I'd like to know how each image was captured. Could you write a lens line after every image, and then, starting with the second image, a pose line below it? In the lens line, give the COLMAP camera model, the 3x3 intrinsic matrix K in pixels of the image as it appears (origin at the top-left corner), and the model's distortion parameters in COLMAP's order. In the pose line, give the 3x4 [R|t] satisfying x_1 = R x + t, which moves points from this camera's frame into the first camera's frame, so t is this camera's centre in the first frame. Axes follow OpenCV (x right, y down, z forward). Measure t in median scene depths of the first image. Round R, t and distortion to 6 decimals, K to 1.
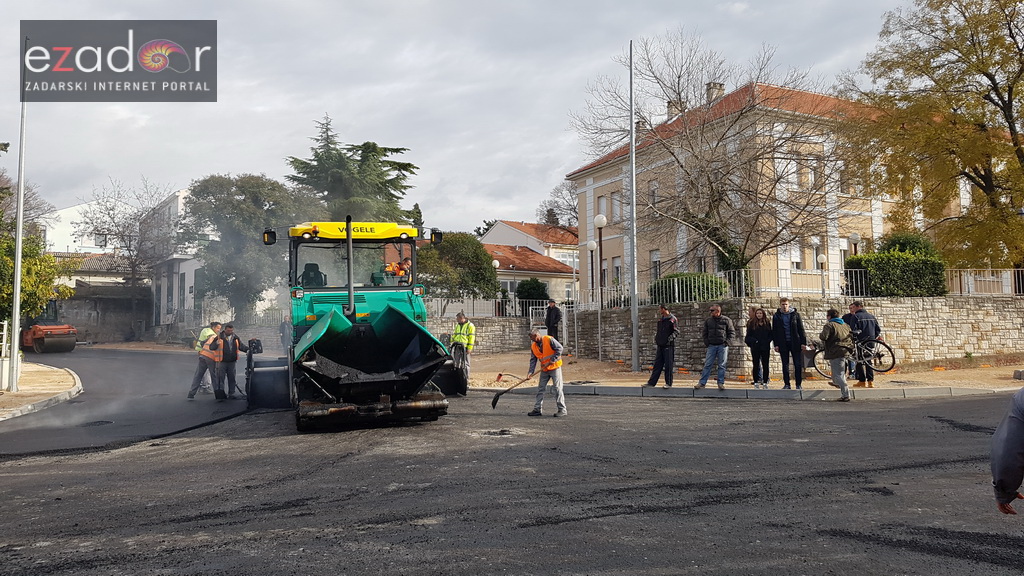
lens RADIAL K [[800.6, 0, 512.0], [0, 800.6, 288.0], [0, 0, 1]] dist [0.199482, -0.325796]
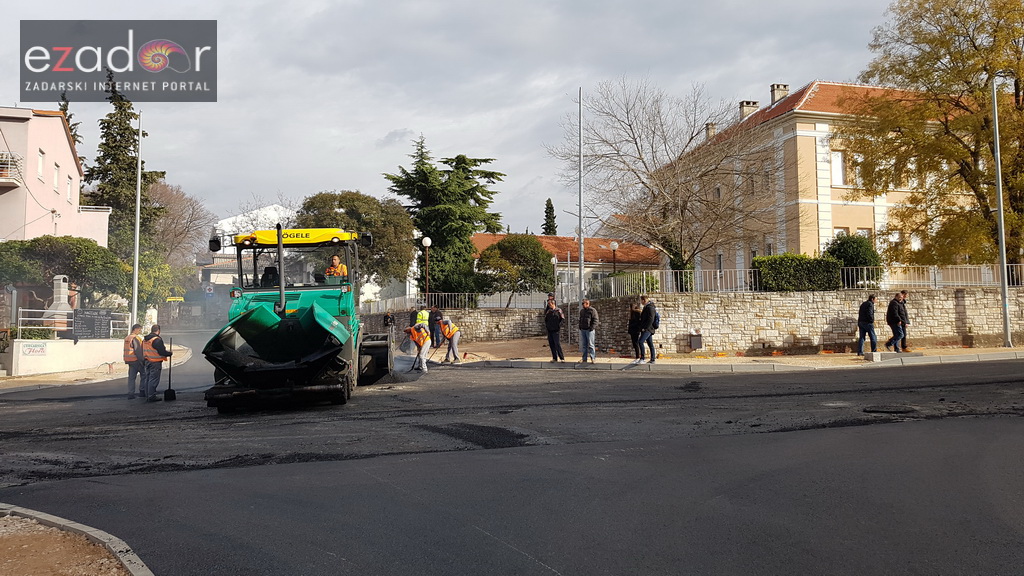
lens RADIAL K [[794.2, 0, 510.5], [0, 794.2, 277.9], [0, 0, 1]] dist [0.216618, -0.371618]
pose [[0.979501, -0.009398, -0.201219, 0.147230], [0.009506, 0.999955, -0.000431, -0.006045], [0.201214, -0.001490, 0.979546, -0.116572]]
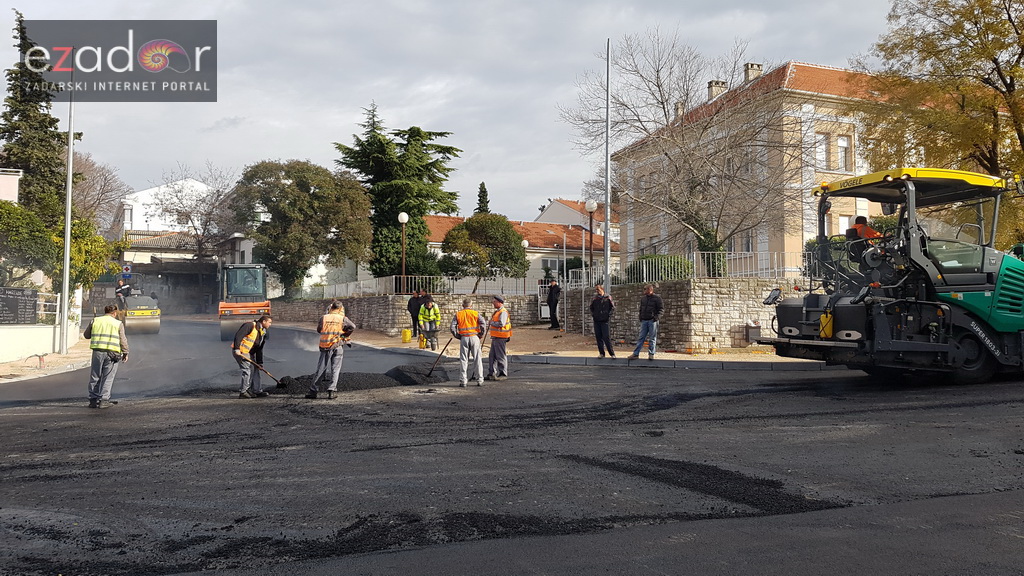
lens RADIAL K [[800.6, 0, 512.0], [0, 800.6, 288.0], [0, 0, 1]] dist [0.199482, -0.325796]
pose [[0.995378, 0.008548, -0.095649, 0.064377], [-0.005863, 0.999582, 0.028316, -0.001825], [0.095851, -0.027624, 0.995012, -0.046828]]
